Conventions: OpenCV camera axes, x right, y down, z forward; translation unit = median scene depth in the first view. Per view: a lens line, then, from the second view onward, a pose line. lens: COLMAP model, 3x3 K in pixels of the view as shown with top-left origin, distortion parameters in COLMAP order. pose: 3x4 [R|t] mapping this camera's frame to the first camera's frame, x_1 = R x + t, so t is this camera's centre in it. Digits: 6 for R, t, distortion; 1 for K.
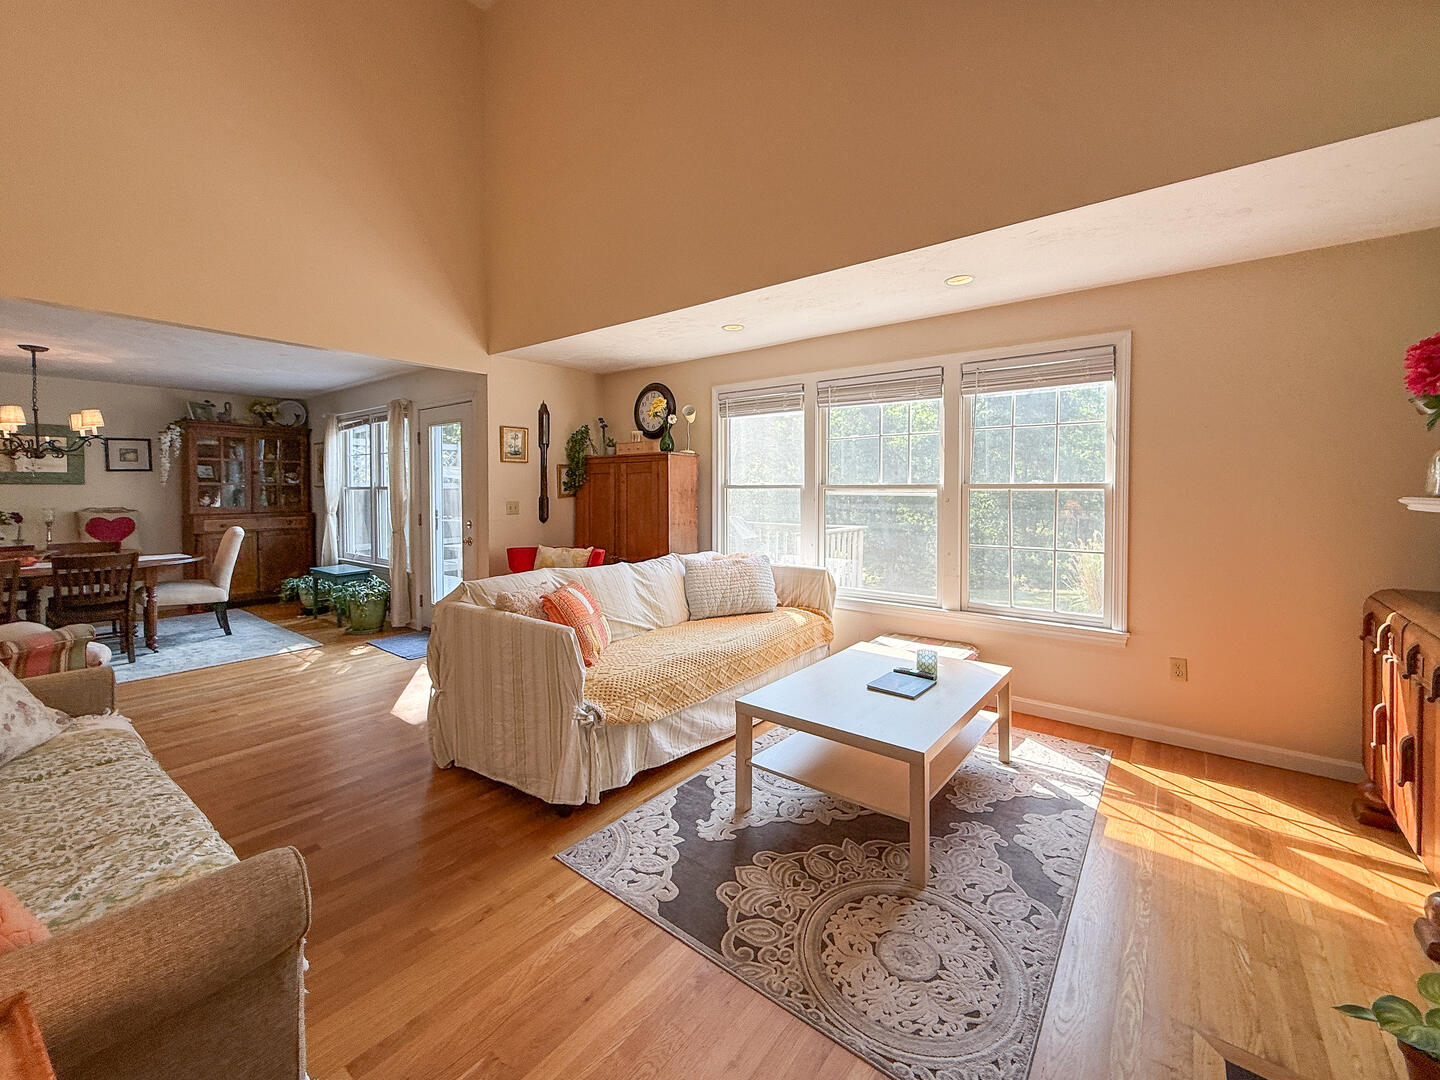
lens RADIAL K [[583.4, 0, 709.0], [0, 583.4, 498.4], [0, 0, 1]] dist [-0.001664, -0.000090]
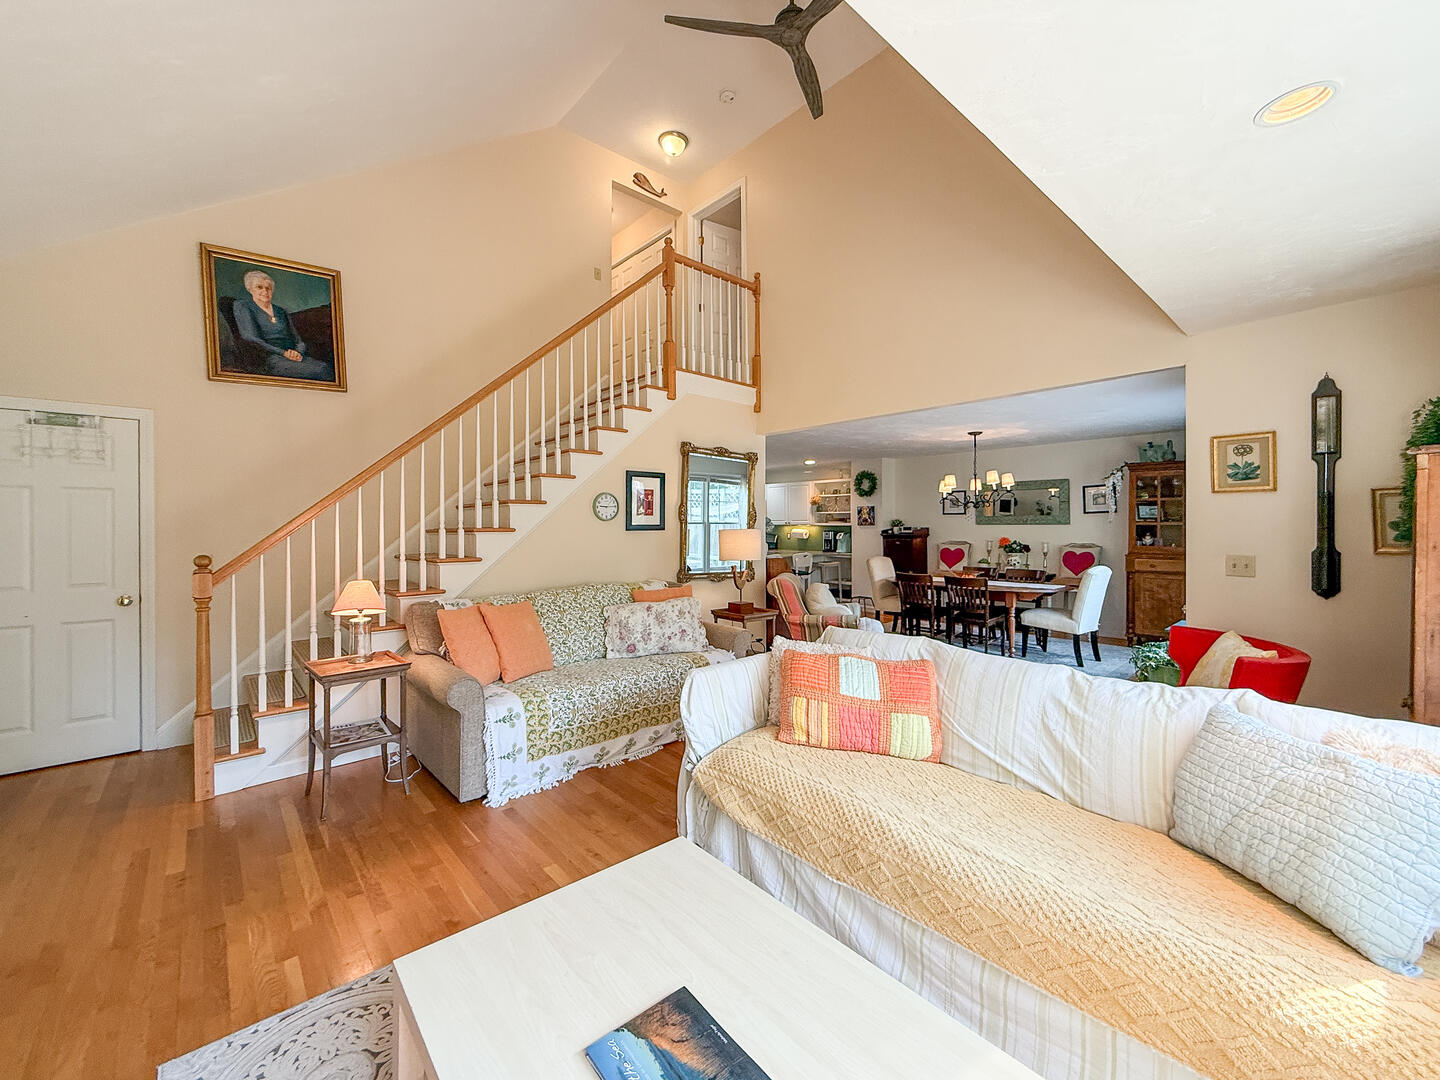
lens RADIAL K [[583.4, 0, 718.7], [0, 583.4, 526.9], [0, 0, 1]] dist [-0.001664, -0.000090]
pose [[-0.171723, 0.005419, -0.985130, 0.332241], [-0.013126, 0.999884, 0.007788, -0.020450], [0.985058, 0.014269, -0.171631, 0.515069]]
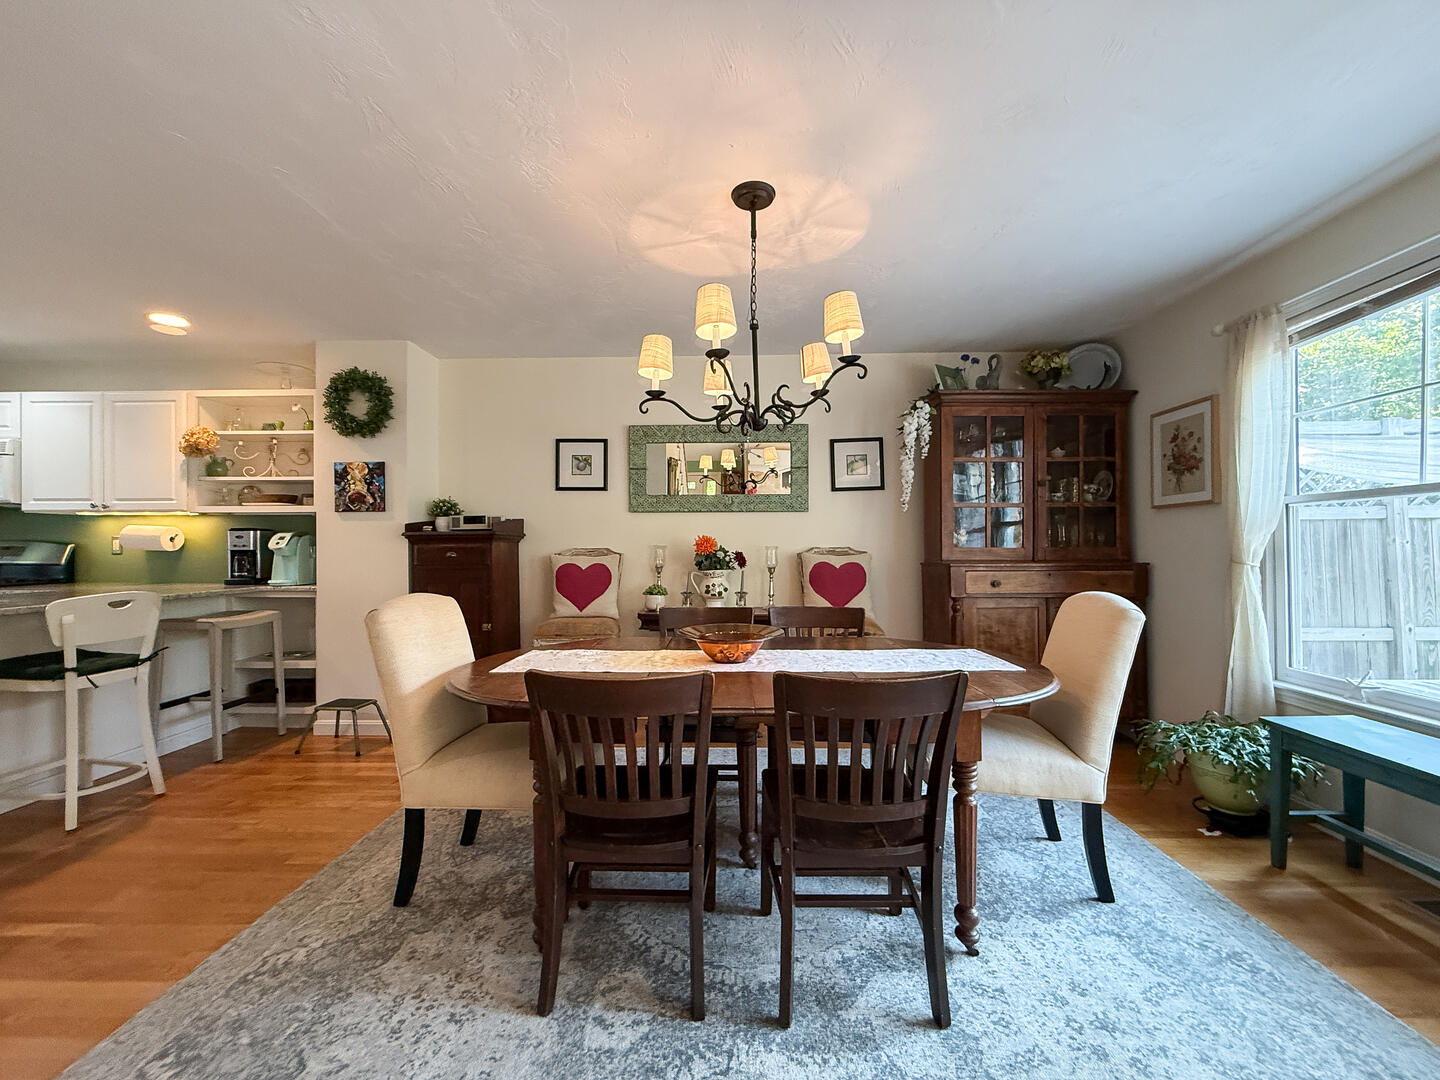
lens RADIAL K [[583.4, 0, 723.4], [0, 583.4, 538.5], [0, 0, 1]] dist [-0.001664, -0.000090]
pose [[0.598045, -0.014322, -0.801335, -0.663478], [-0.010567, 0.999613, -0.025752, 0.026480], [0.801393, 0.023869, 0.597662, 0.584380]]
